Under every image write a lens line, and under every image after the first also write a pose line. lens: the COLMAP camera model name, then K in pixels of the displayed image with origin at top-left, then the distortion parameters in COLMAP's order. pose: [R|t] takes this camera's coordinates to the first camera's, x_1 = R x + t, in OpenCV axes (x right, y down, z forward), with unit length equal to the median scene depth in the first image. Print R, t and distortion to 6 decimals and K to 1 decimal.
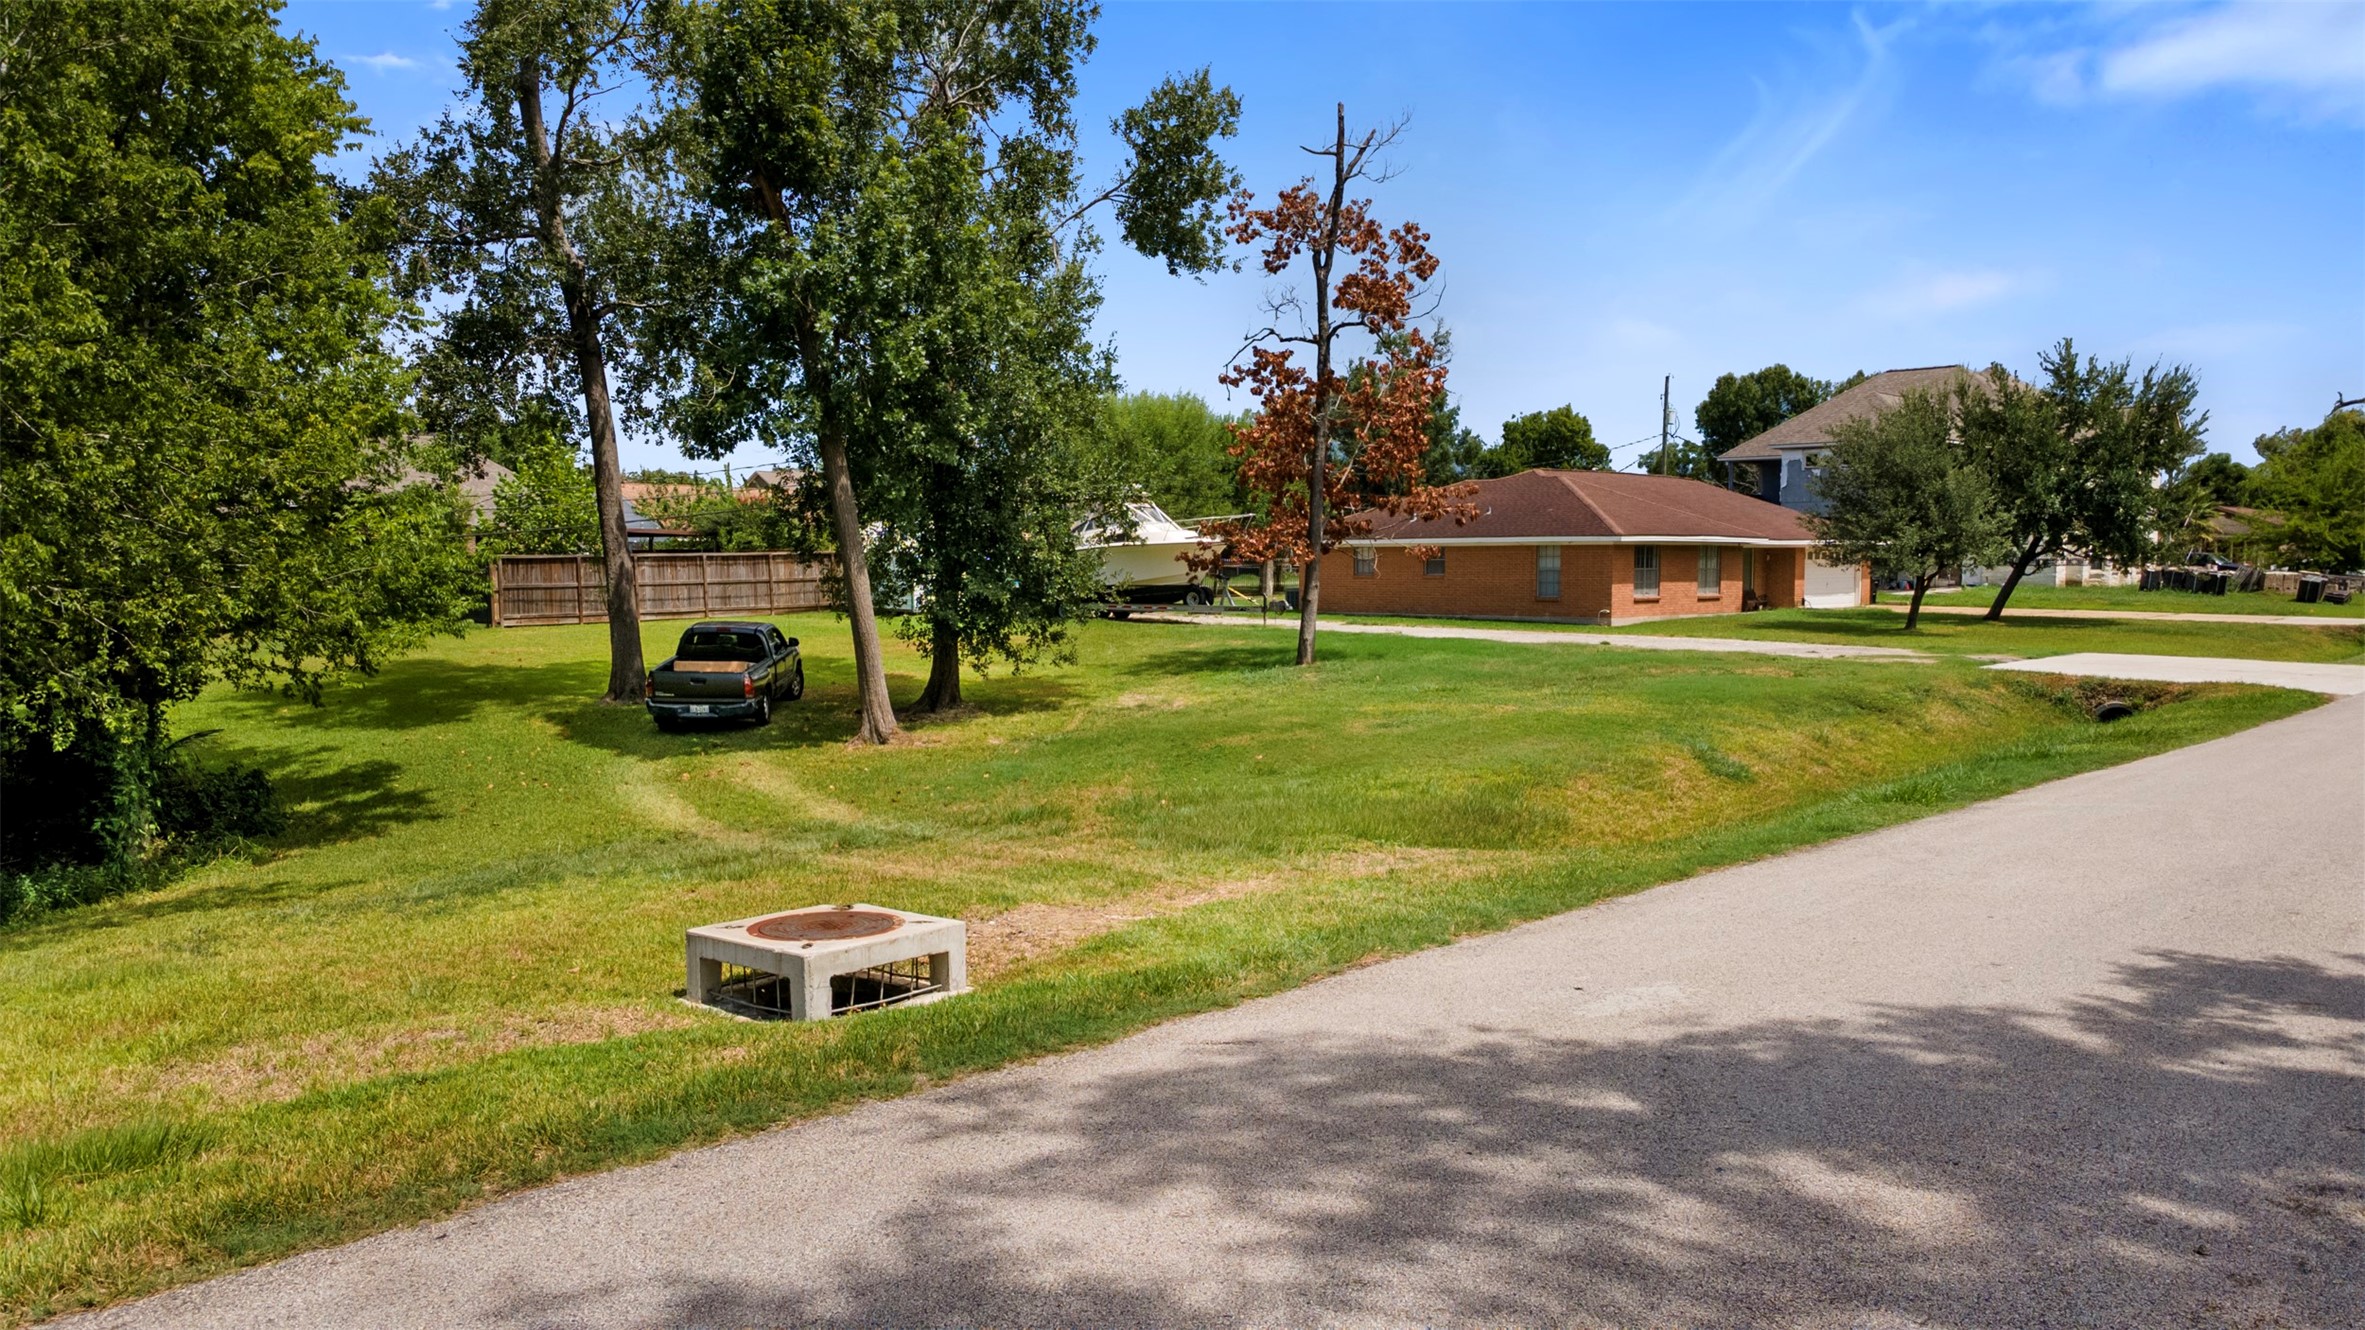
lens RADIAL K [[1744.5, 0, 1187.6], [0, 1744.5, 664.5], [0, 0, 1]] dist [0.016163, 0.044834]
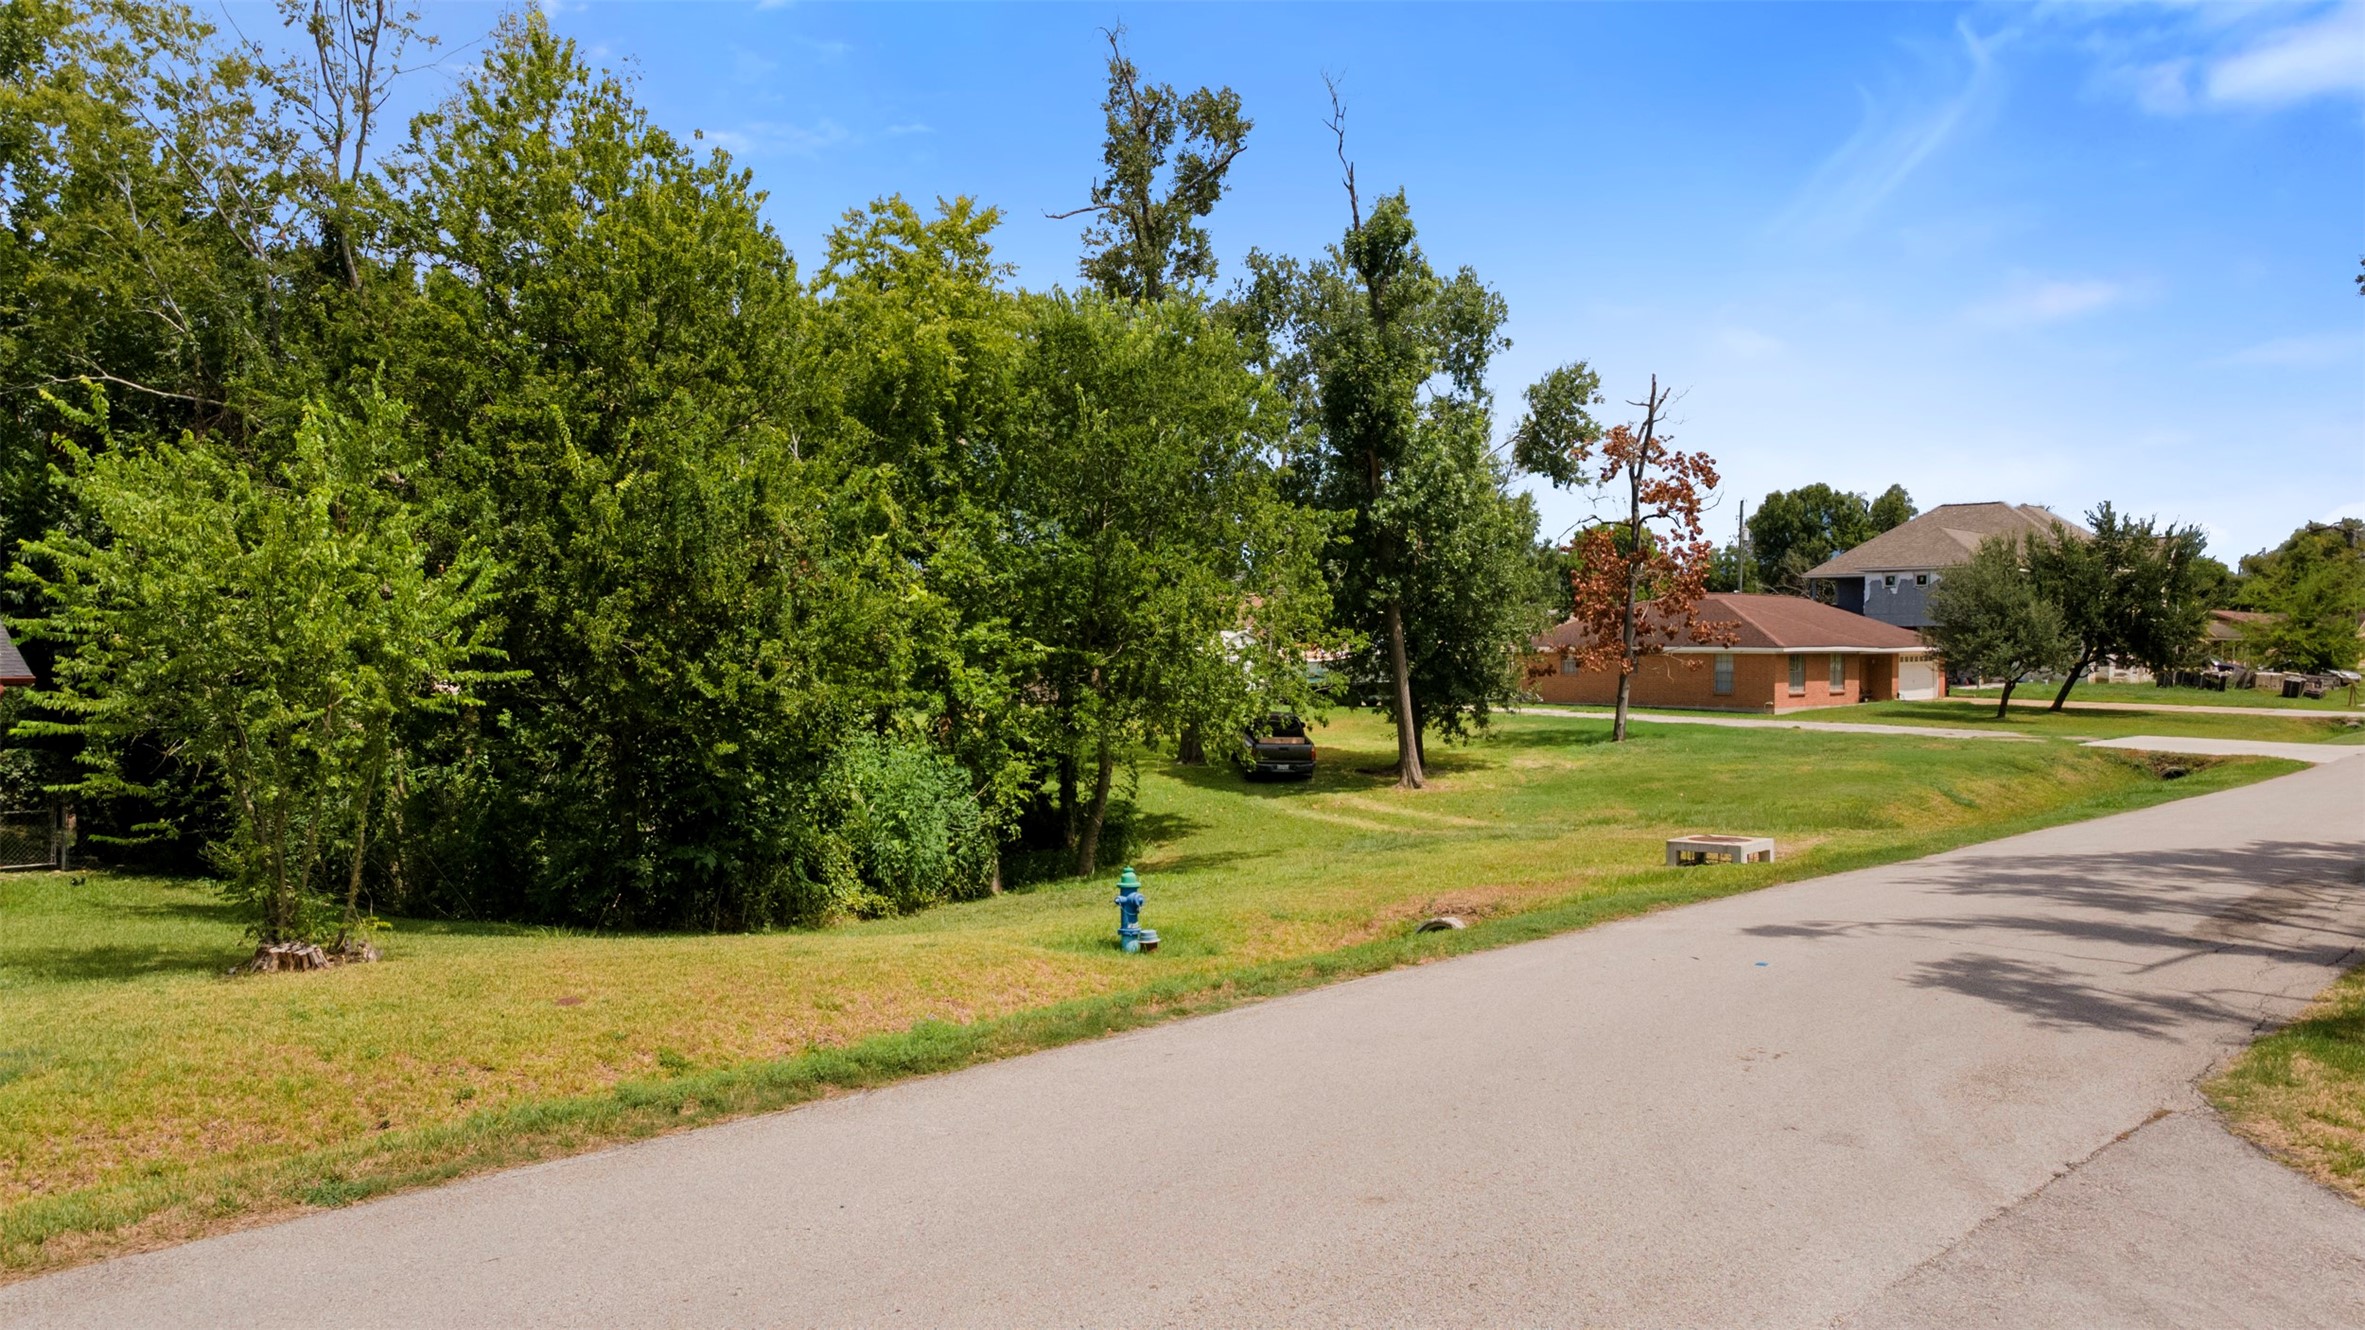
lens RADIAL K [[1744.5, 0, 1178.2], [0, 1744.5, 664.5], [0, 0, 1]] dist [0.016163, 0.044834]
pose [[0.999976, 0.003621, 0.005947, -0.222860], [-0.003340, 0.998909, -0.046573, 0.003821], [-0.006110, 0.046552, 0.998897, -0.340030]]
